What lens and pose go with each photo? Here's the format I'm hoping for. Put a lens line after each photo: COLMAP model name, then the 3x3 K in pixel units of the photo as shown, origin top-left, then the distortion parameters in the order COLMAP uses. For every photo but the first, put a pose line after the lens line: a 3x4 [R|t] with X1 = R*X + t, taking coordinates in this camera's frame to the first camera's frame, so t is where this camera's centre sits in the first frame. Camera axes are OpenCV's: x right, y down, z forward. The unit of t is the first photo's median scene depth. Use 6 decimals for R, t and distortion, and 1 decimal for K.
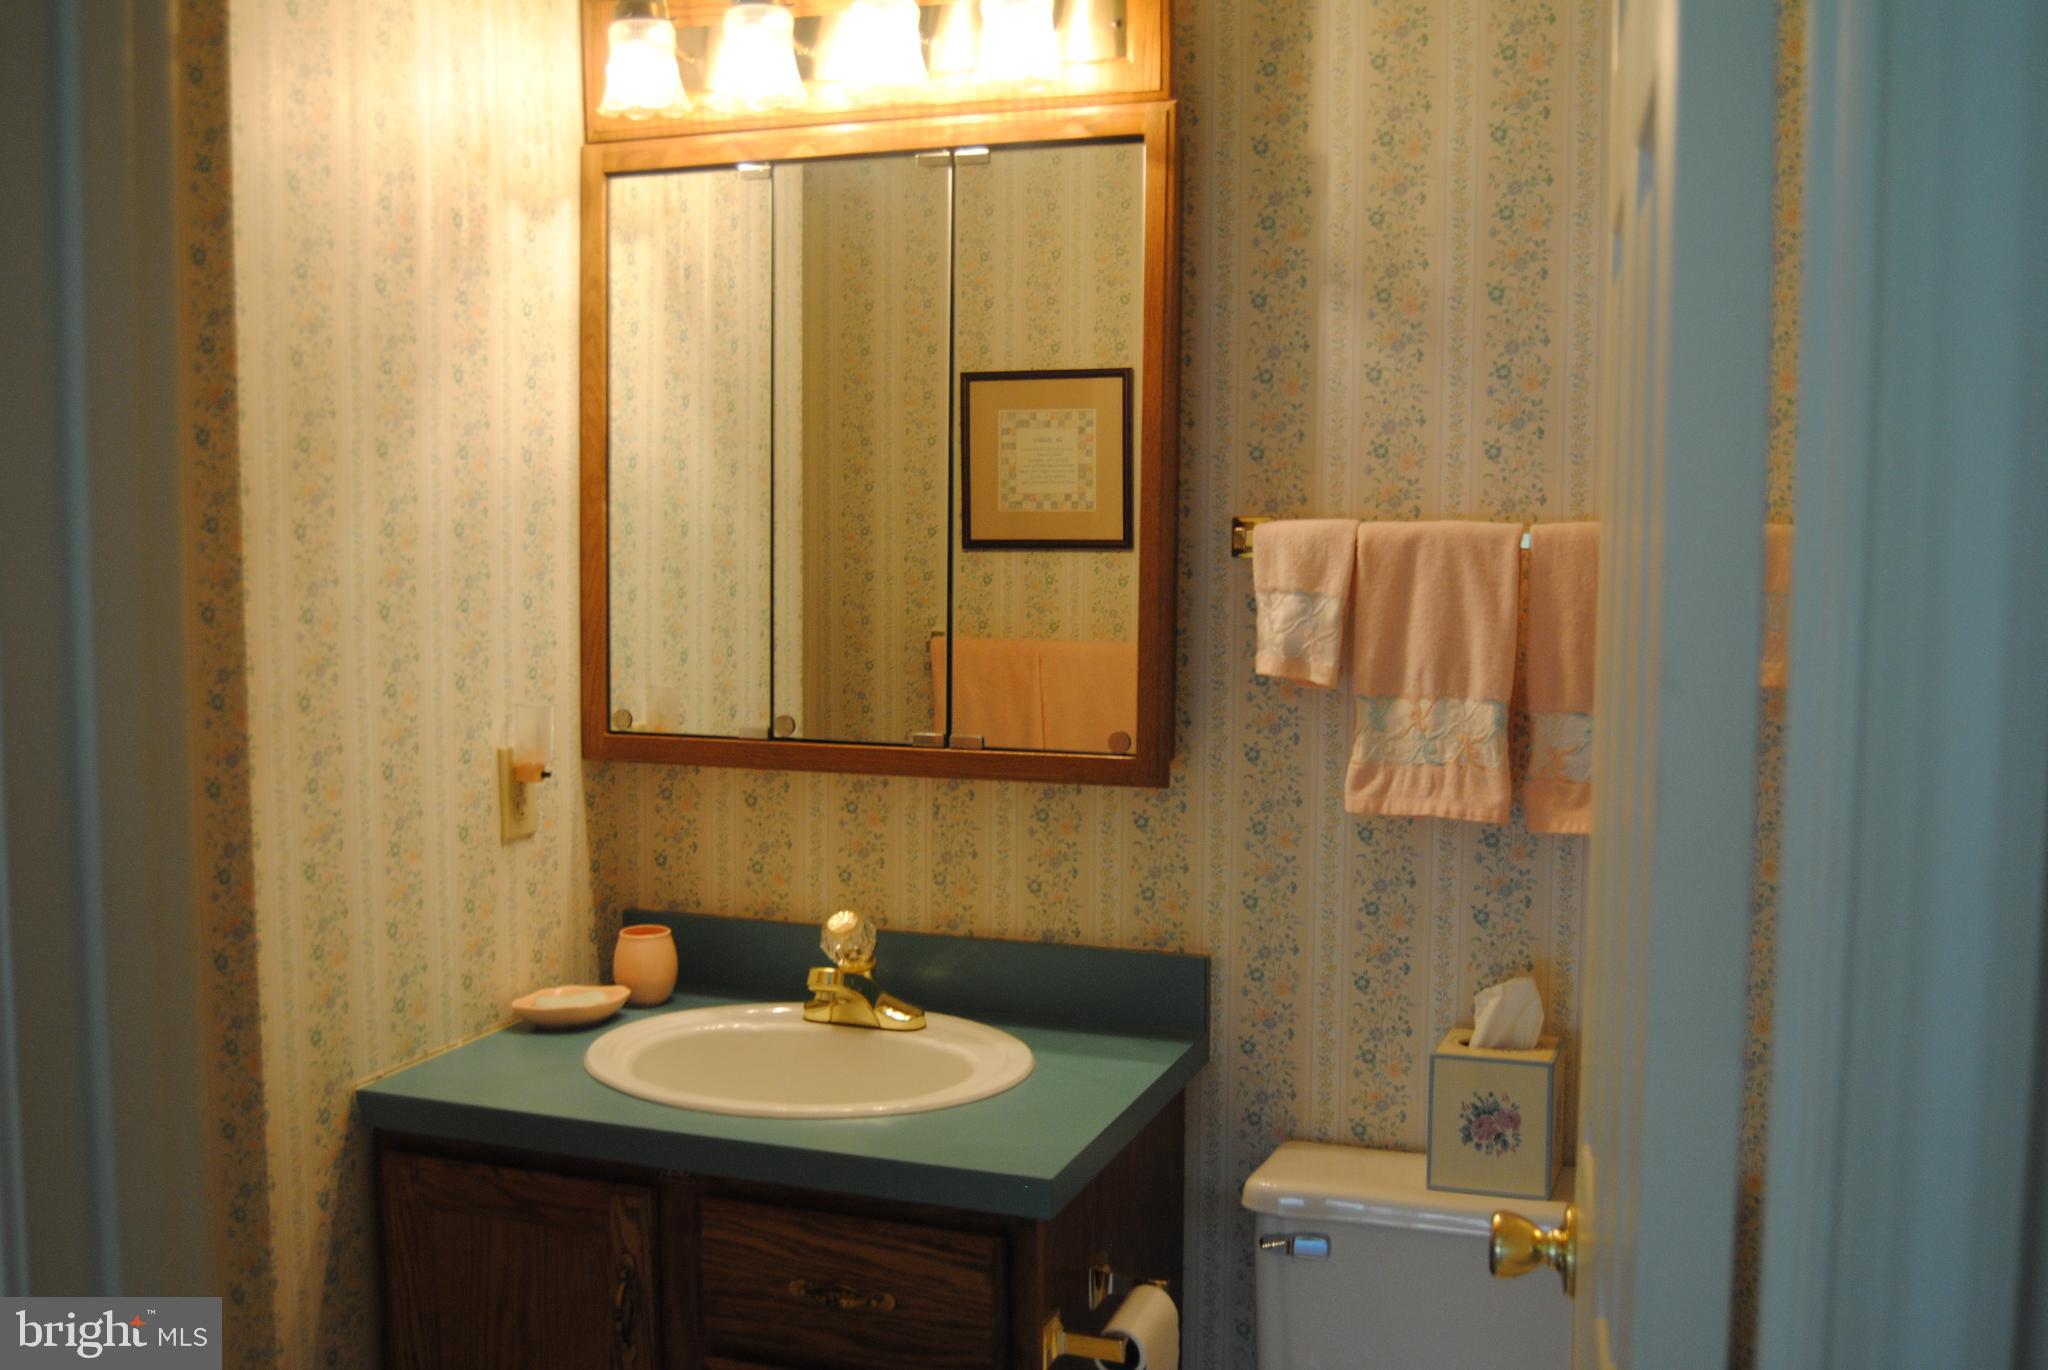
lens RADIAL K [[1988.8, 0, 1013.2], [0, 1988.8, 685.6], [0, 0, 1]] dist [-0.058505, 0.000000]
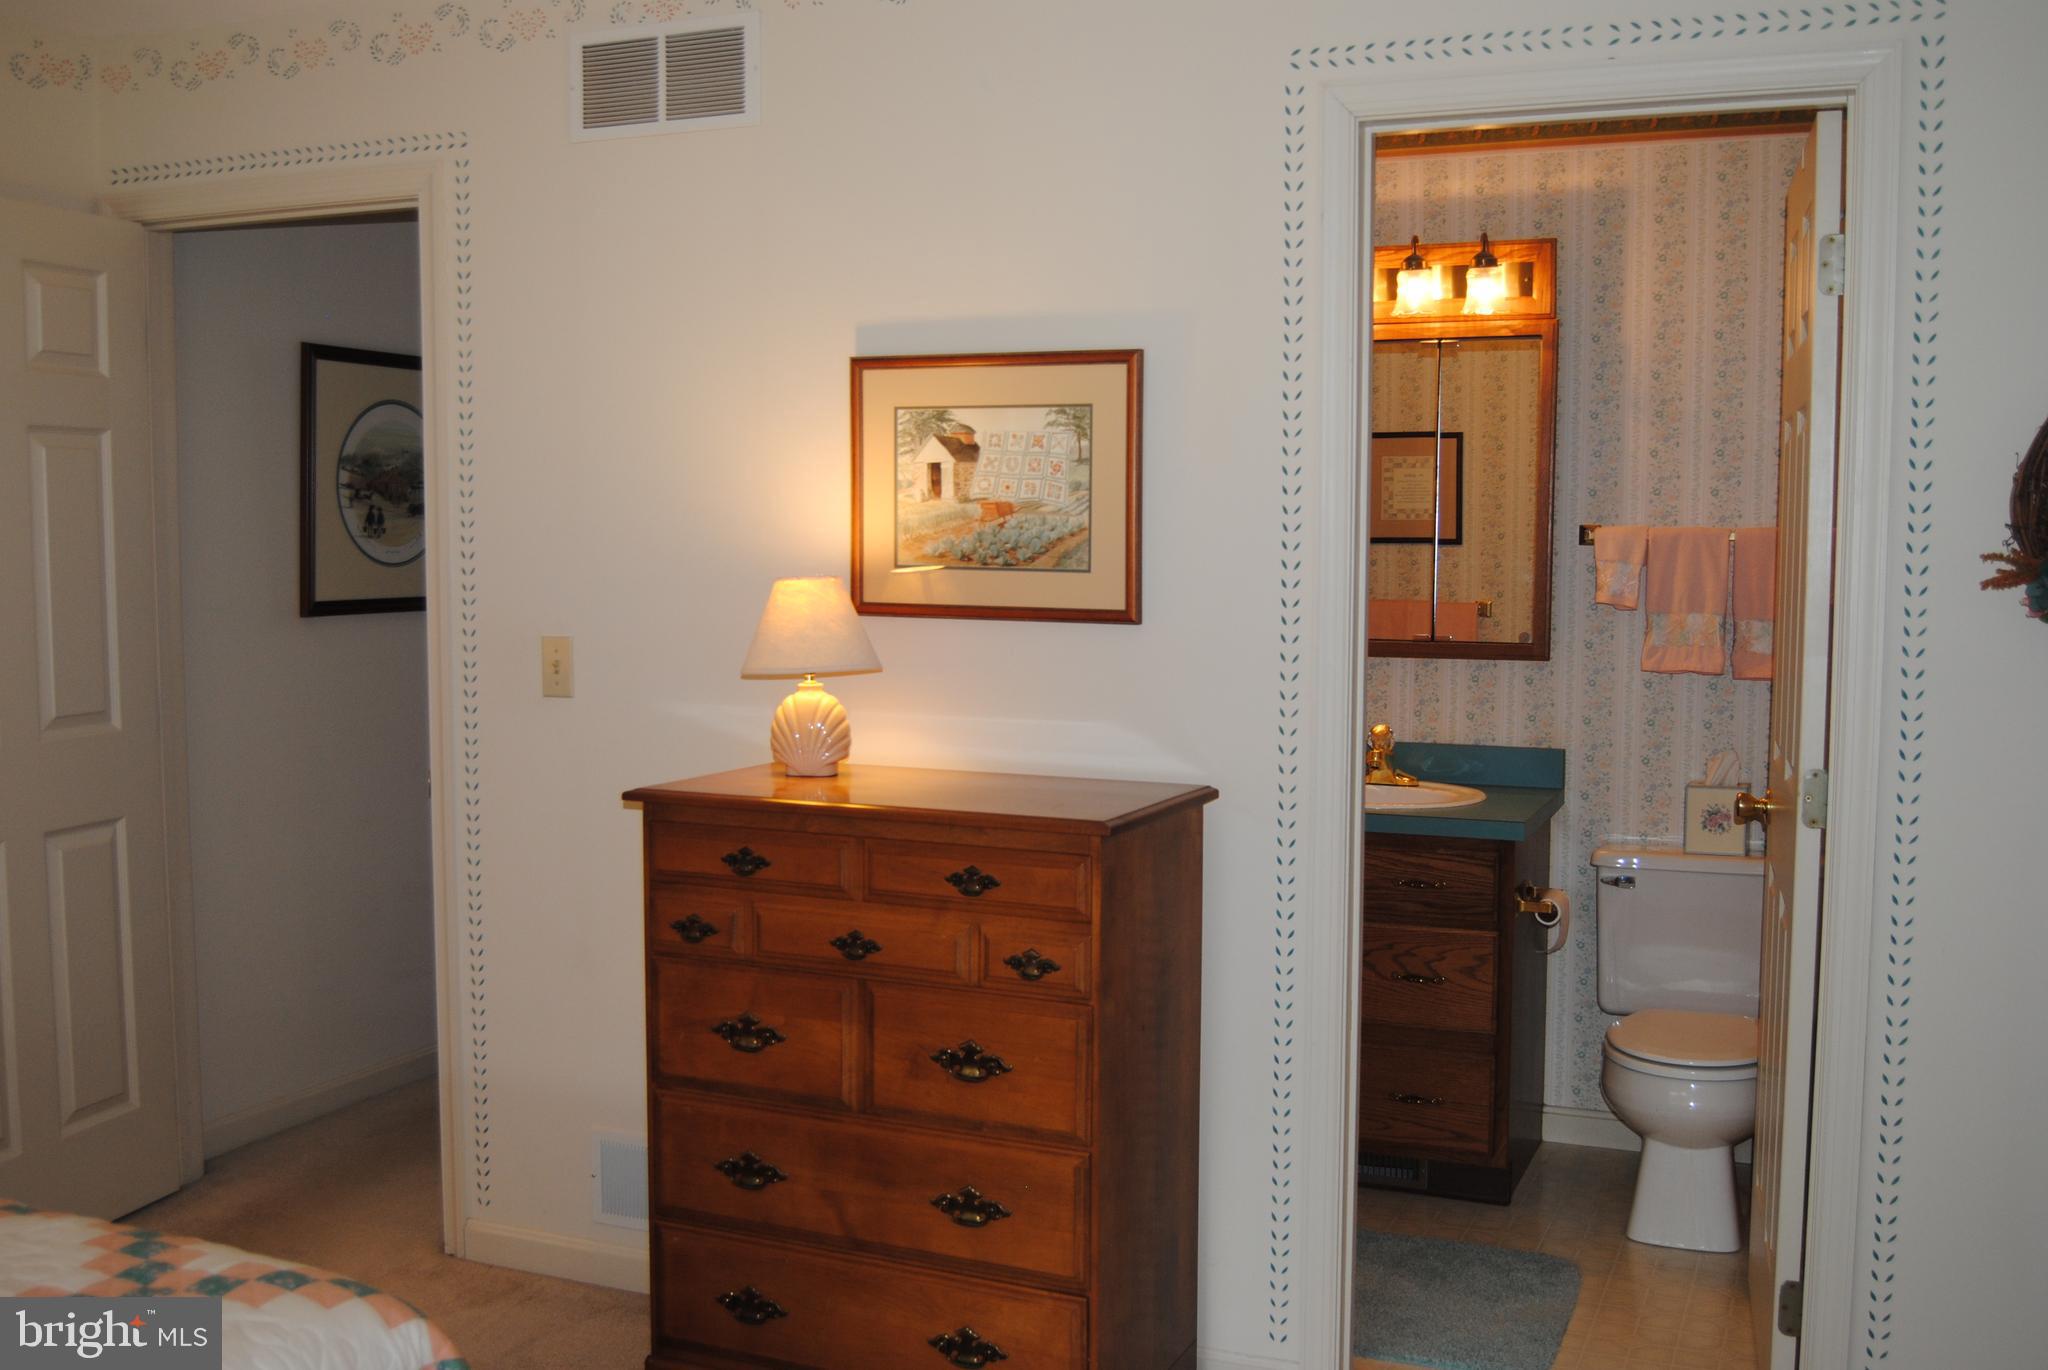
lens RADIAL K [[1988.8, 0, 1028.0], [0, 1988.8, 682.8], [0, 0, 1]] dist [-0.058505, 0.000000]
pose [[0.998578, 0.004223, -0.053134, -0.332291], [-0.004324, 0.999989, -0.001784, 0.077932], [0.053126, 0.002011, 0.998586, -0.993693]]
